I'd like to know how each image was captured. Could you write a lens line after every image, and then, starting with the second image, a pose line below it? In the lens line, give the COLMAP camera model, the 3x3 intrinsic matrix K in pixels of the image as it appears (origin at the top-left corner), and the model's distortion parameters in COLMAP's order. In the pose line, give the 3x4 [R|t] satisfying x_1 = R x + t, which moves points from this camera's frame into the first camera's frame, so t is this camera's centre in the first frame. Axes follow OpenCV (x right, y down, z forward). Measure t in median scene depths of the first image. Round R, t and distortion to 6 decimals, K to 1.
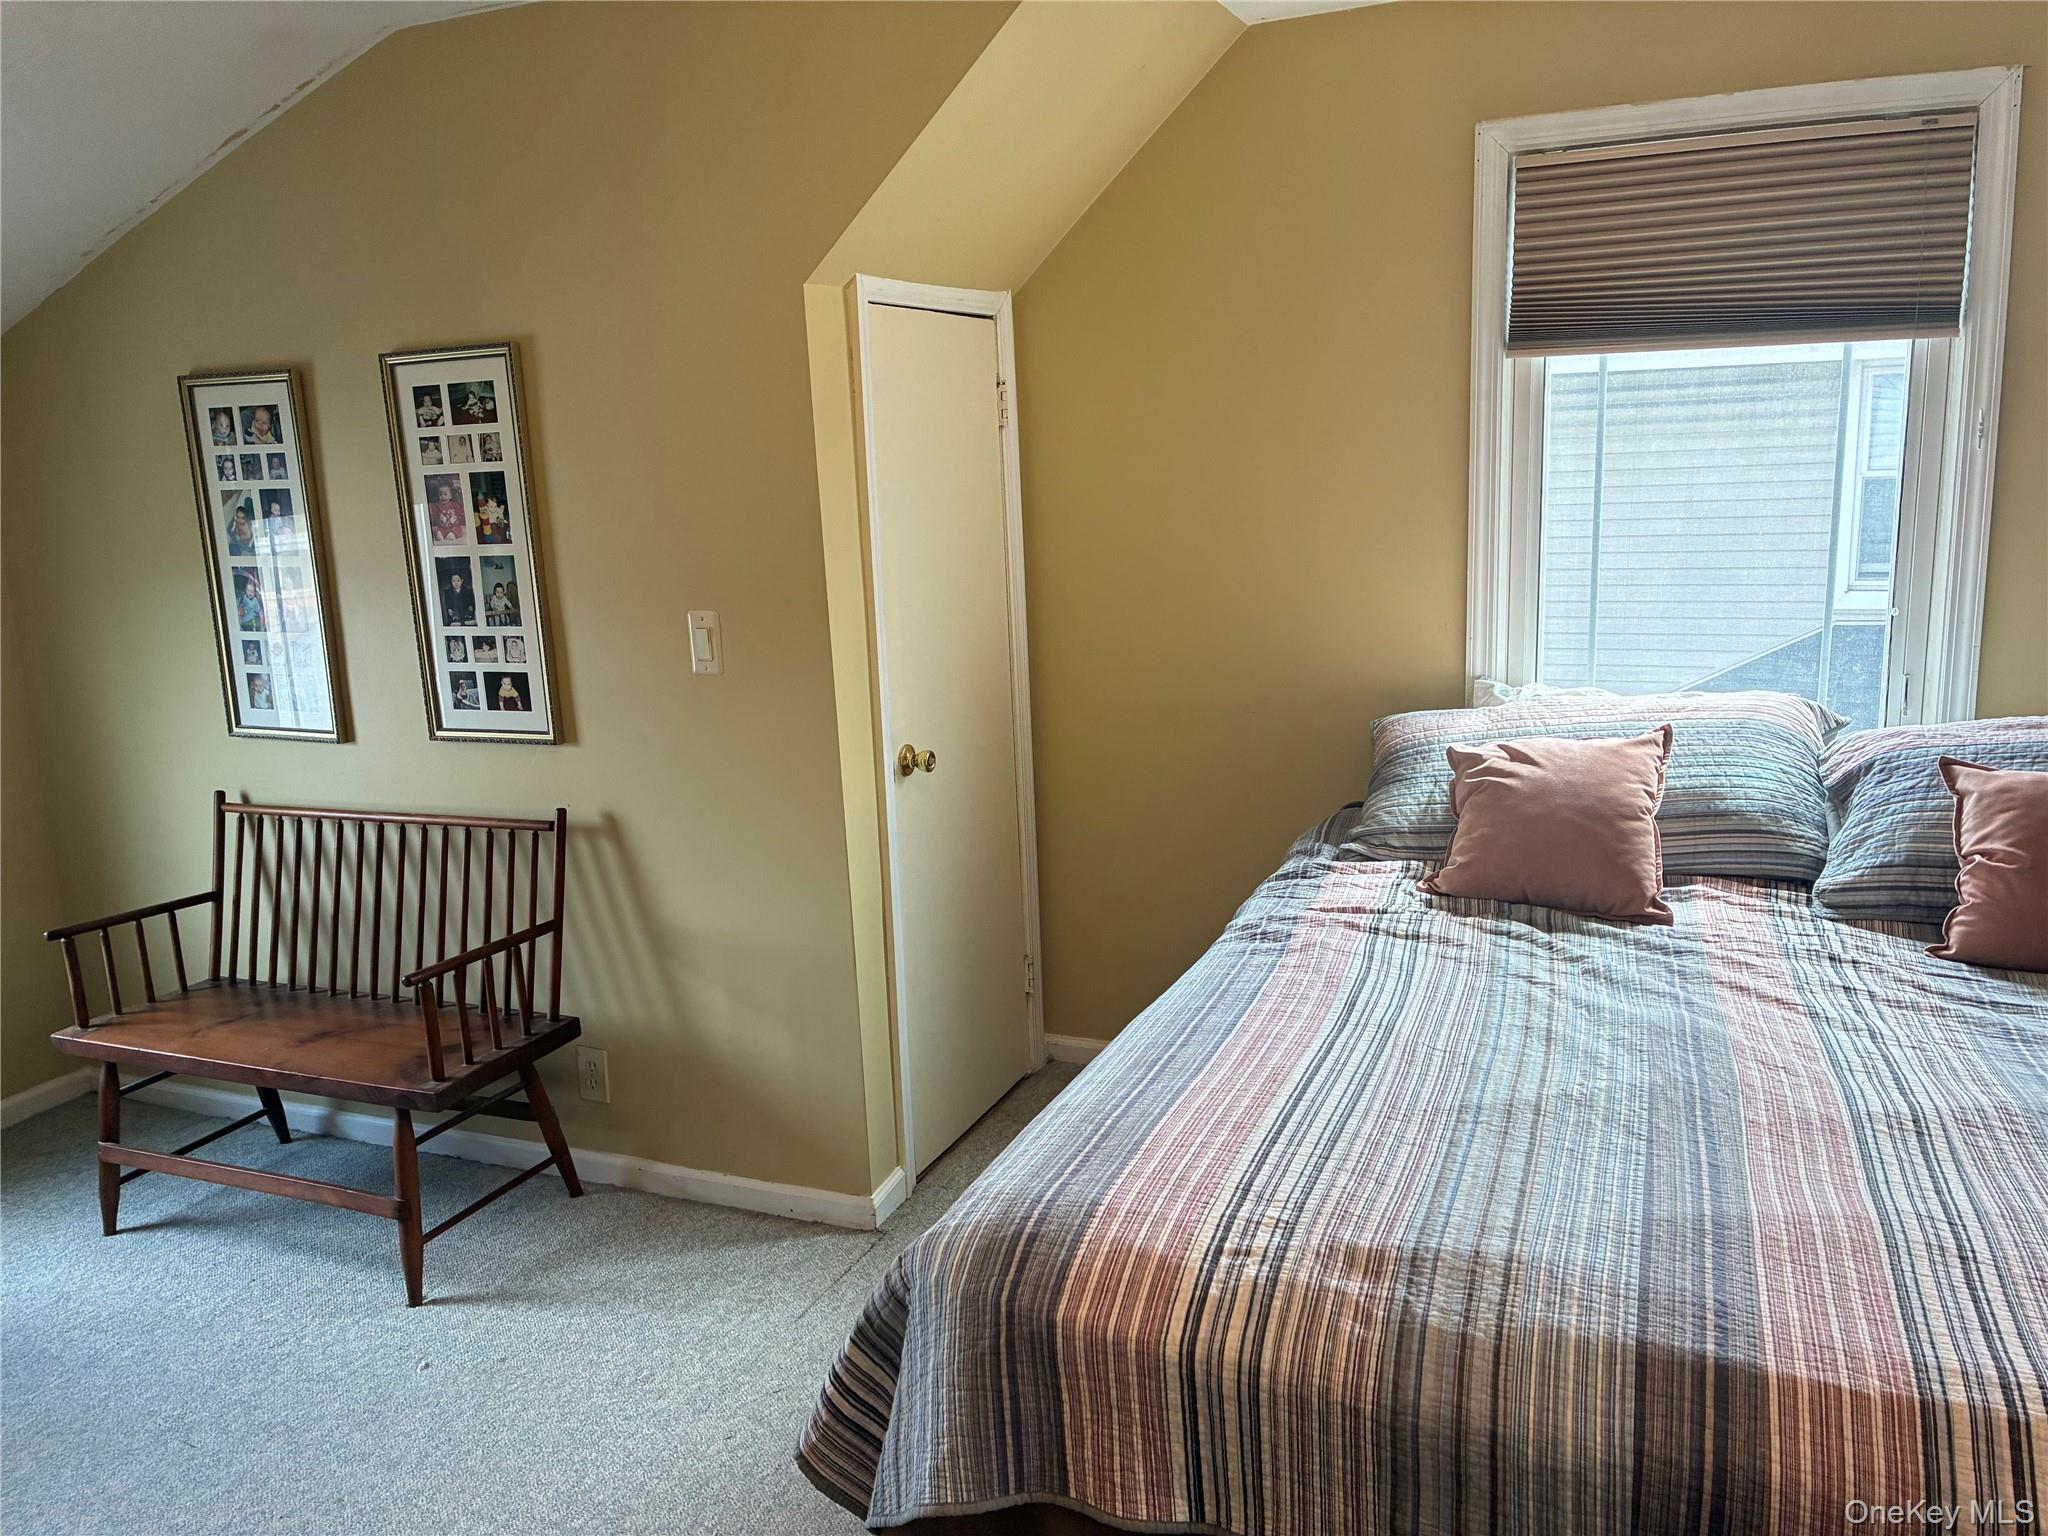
lens RADIAL K [[1544.8, 0, 1024.0], [0, 1544.8, 768.0], [0, 0, 1]] dist [0.084931, -0.120183]
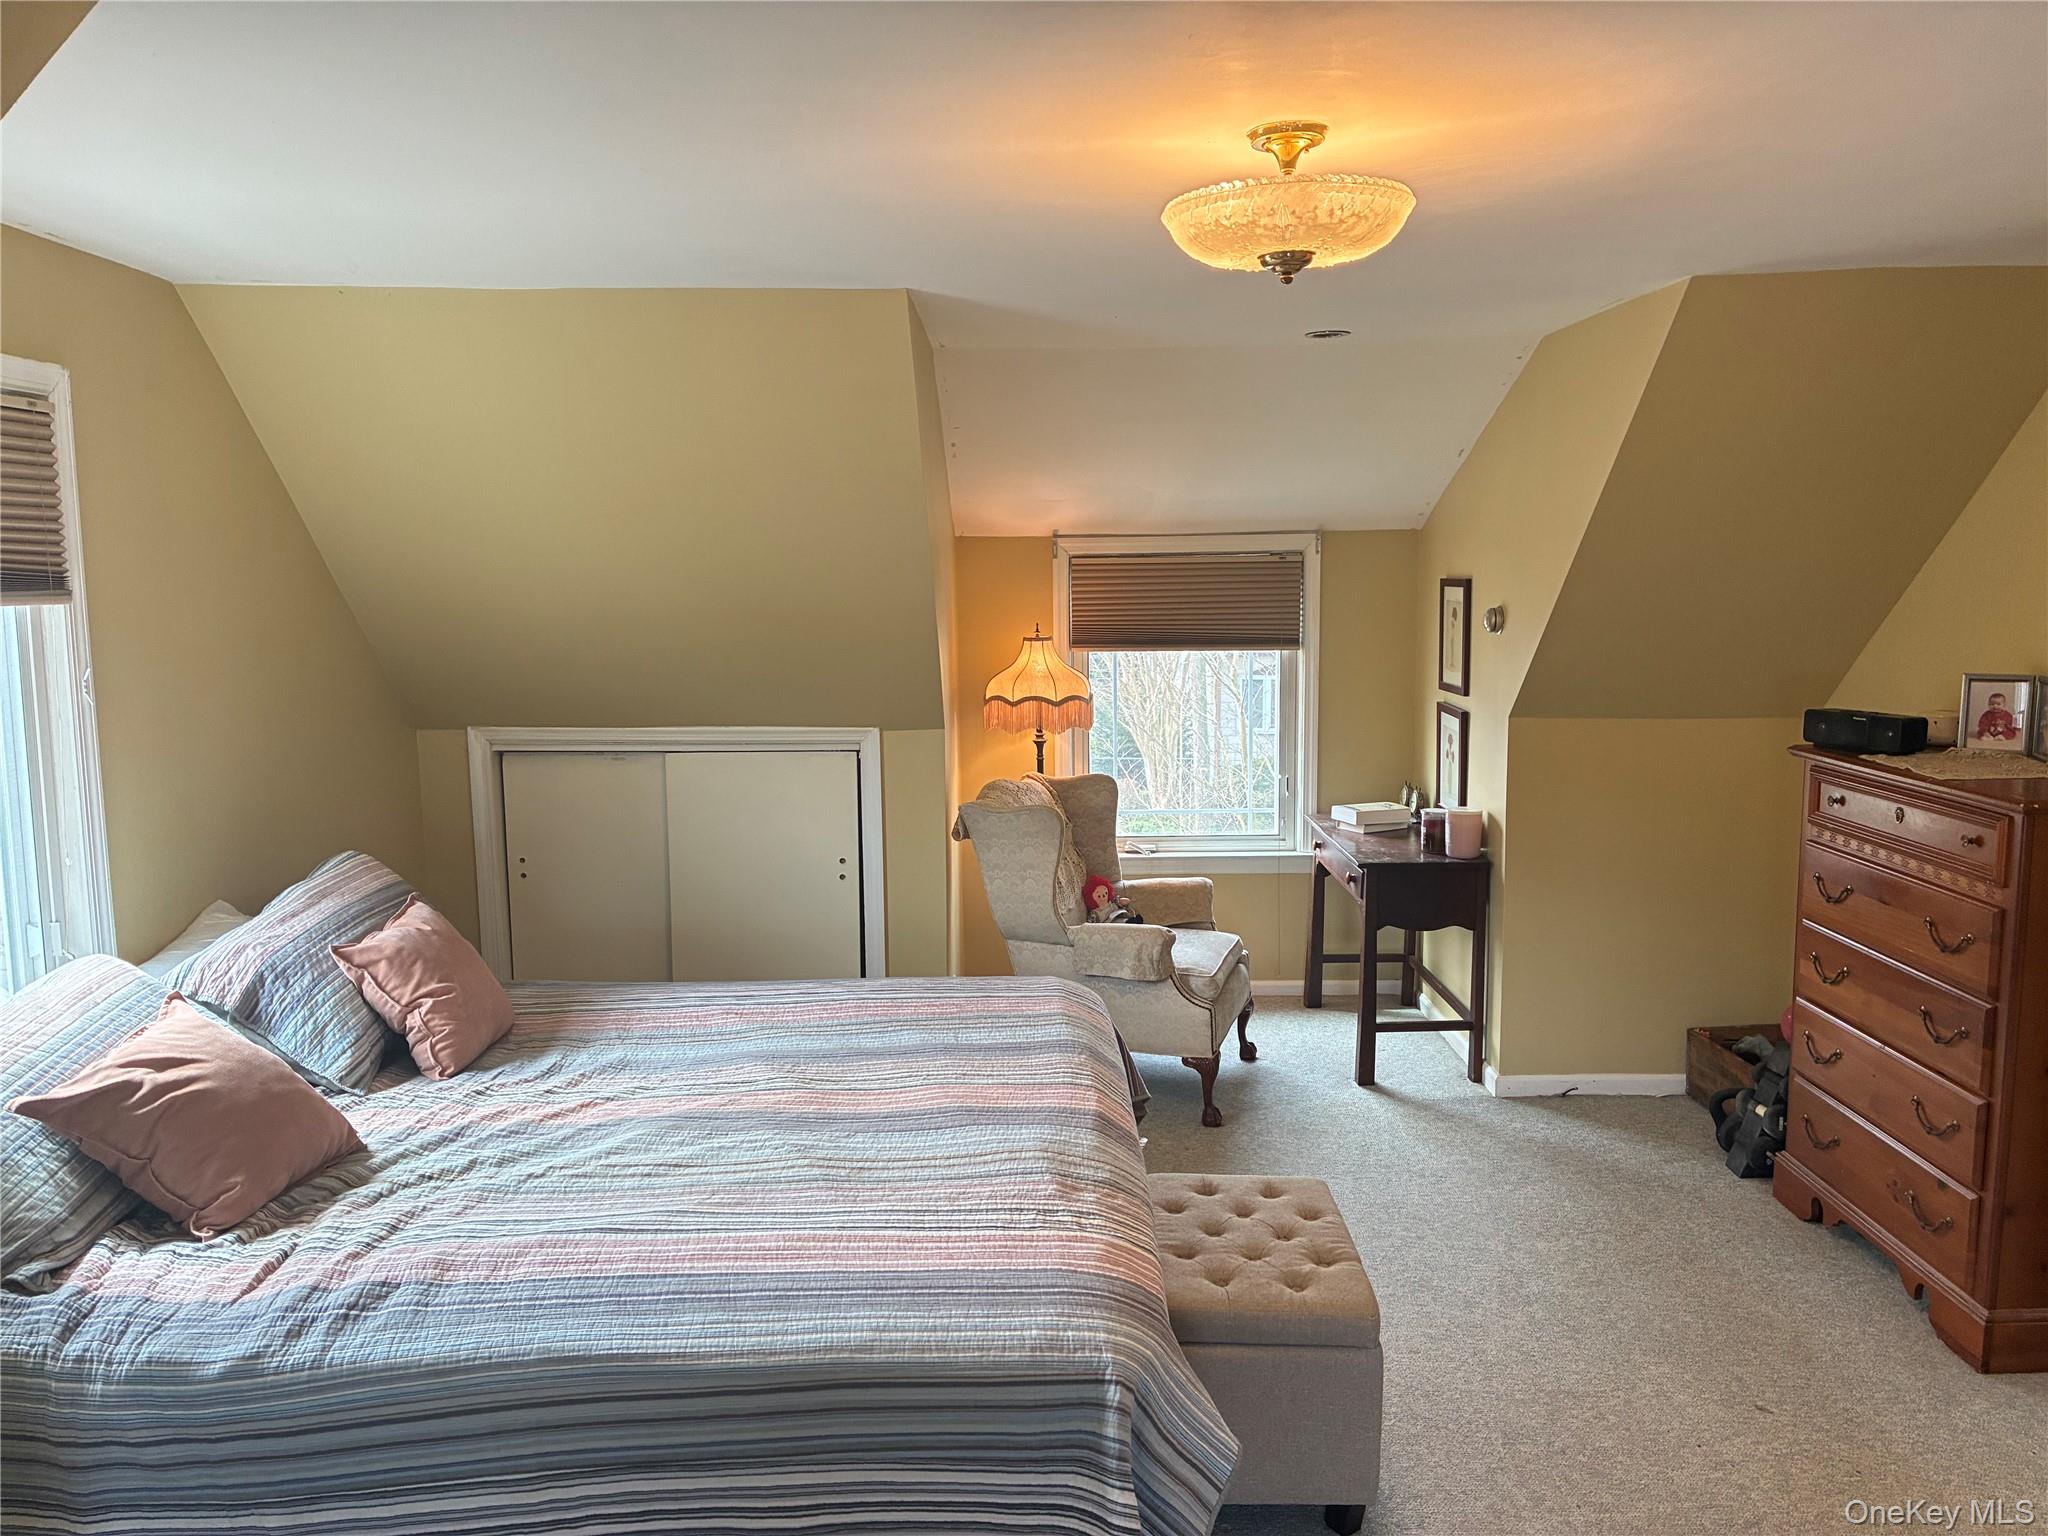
lens RADIAL K [[1544.8, 0, 1024.0], [0, 1544.8, 768.0], [0, 0, 1]] dist [0.084931, -0.120183]
pose [[-0.401888, -0.083776, 0.911848, -0.774998], [0.205691, 0.962098, 0.179049, -0.261531], [-0.892288, 0.259516, -0.369424, 0.977084]]
